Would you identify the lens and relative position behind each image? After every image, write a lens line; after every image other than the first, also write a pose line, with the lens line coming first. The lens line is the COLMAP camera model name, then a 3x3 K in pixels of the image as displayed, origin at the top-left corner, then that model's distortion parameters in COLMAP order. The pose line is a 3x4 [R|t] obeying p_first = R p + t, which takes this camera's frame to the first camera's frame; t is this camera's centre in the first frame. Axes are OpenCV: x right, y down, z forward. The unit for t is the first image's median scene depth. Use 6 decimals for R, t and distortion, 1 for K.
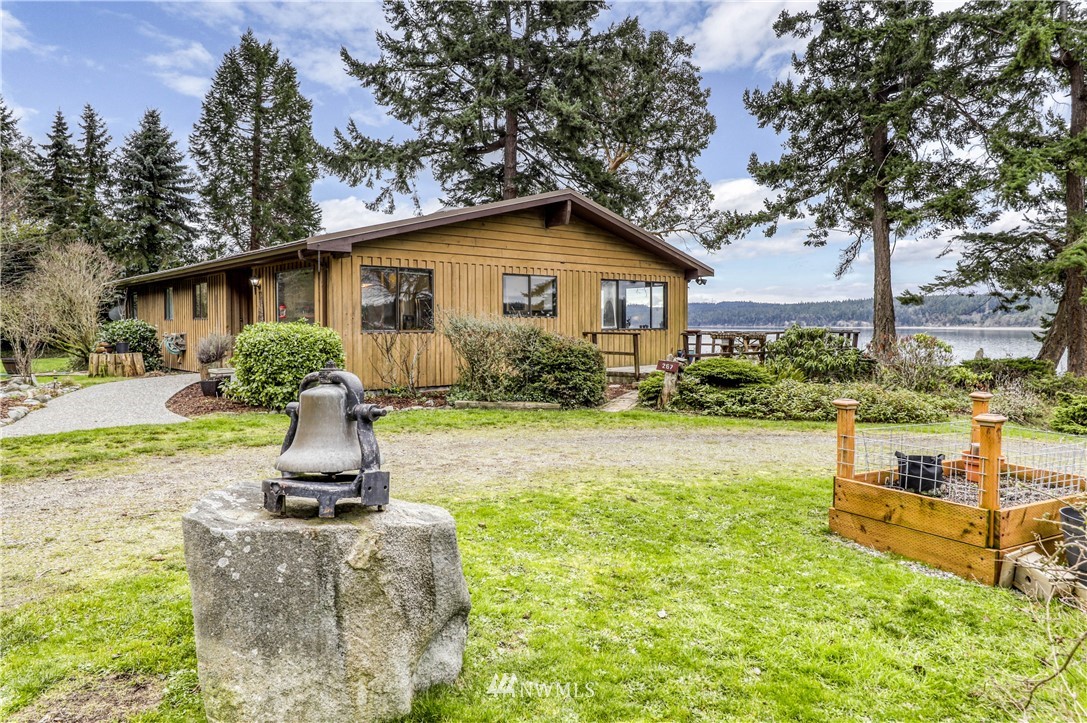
lens RADIAL K [[731.9, 0, 542.6], [0, 731.9, 355.4], [0, 0, 1]] dist [0.008670, 0.001732]
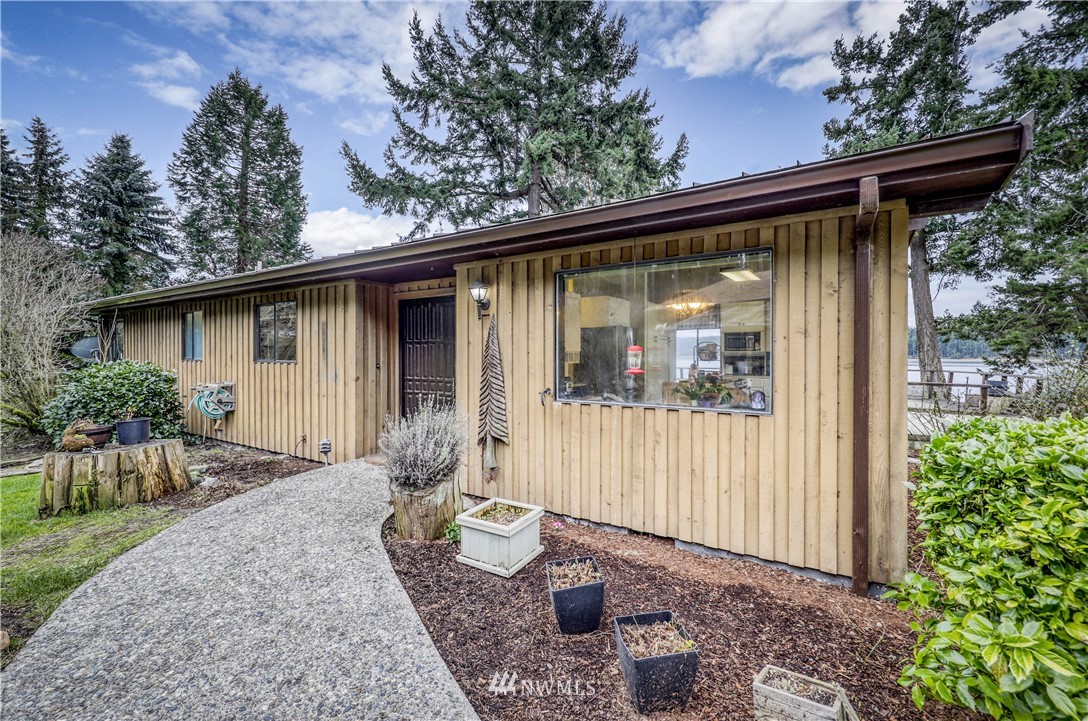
lens RADIAL K [[478.9, 0, 544.5], [0, 478.9, 364.7], [0, 0, 1]] dist [0.011894, 0.000769]
pose [[0.966383, 0.005999, 0.257036, -0.160509], [0.000406, 0.999691, -0.024856, -0.017121], [-0.257106, 0.024125, 0.966082, 0.256415]]
